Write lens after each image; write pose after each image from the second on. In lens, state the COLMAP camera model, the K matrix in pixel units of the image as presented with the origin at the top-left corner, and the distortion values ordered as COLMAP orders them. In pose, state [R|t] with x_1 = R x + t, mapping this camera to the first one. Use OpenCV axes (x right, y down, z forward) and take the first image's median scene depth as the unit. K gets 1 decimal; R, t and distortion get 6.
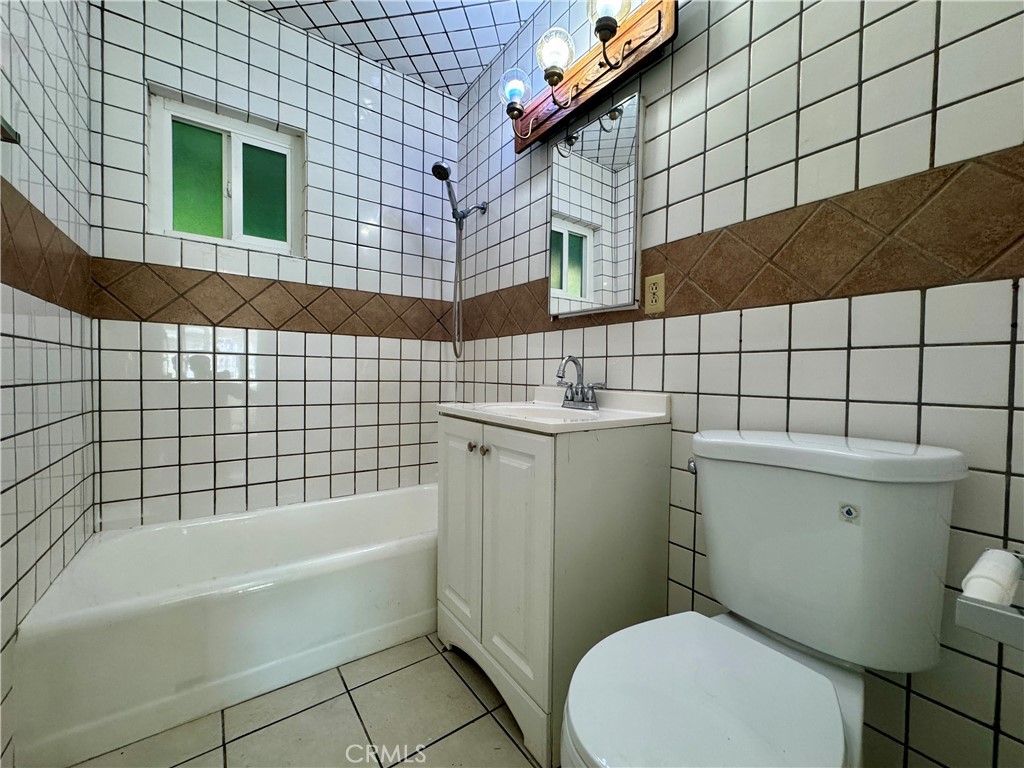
lens RADIAL K [[412.2, 0, 510.9], [0, 412.2, 384.5], [0, 0, 1]] dist [-0.003399, -0.000133]
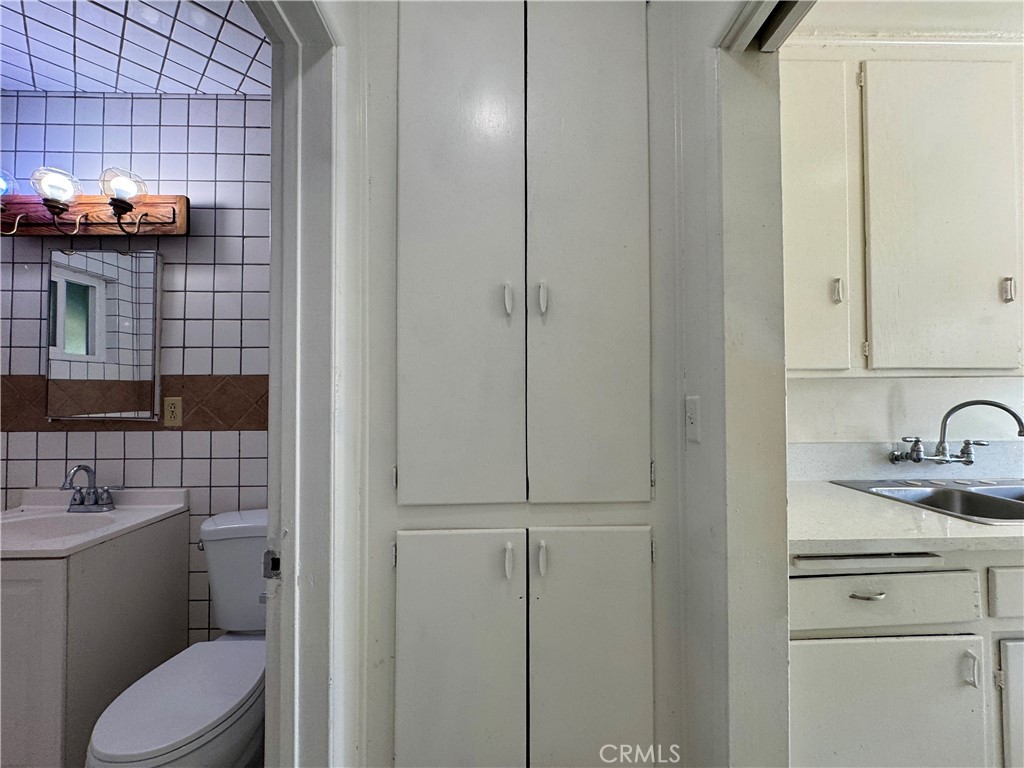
lens RADIAL K [[412.2, 0, 514.0], [0, 412.2, 385.5], [0, 0, 1]] dist [-0.003399, -0.000133]
pose [[0.555808, -0.000101, 0.831310, -0.128656], [0.027746, 0.999445, -0.018429, -0.245869], [-0.830847, 0.033308, 0.555503, -0.603413]]
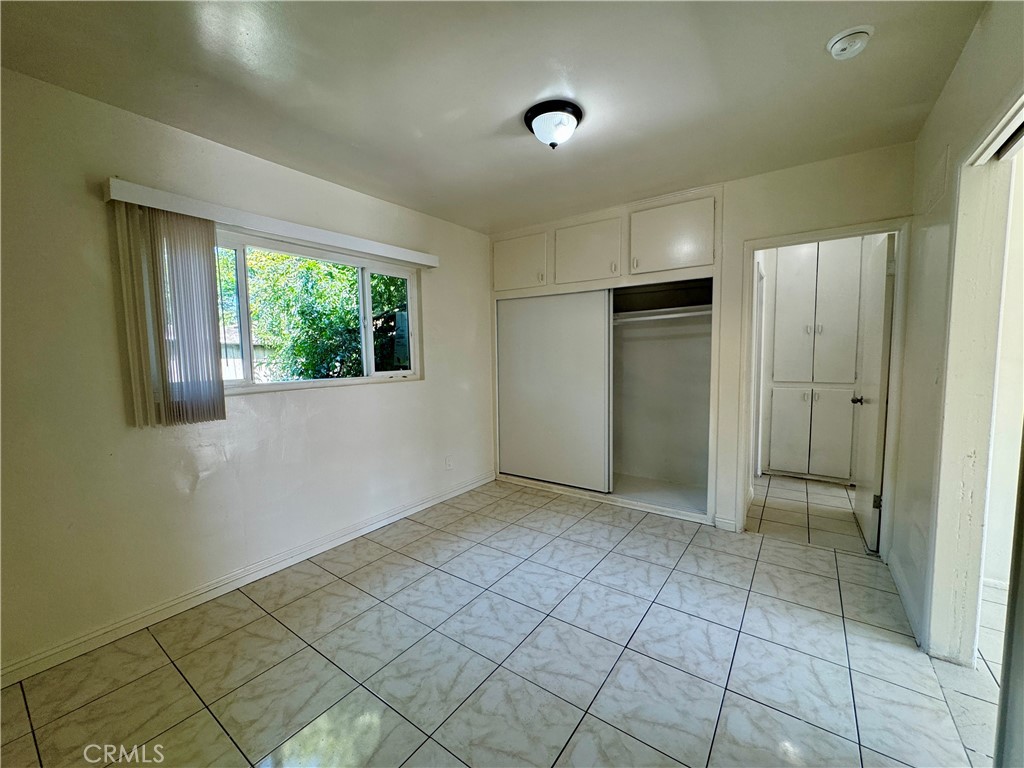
lens RADIAL K [[412.2, 0, 515.1], [0, 412.2, 386.7], [0, 0, 1]] dist [-0.003399, -0.000133]
pose [[0.942523, -0.055415, 0.329515, -4.229551], [0.036210, 0.997284, 0.064140, -0.294651], [-0.332174, -0.048522, 0.941969, -3.515420]]
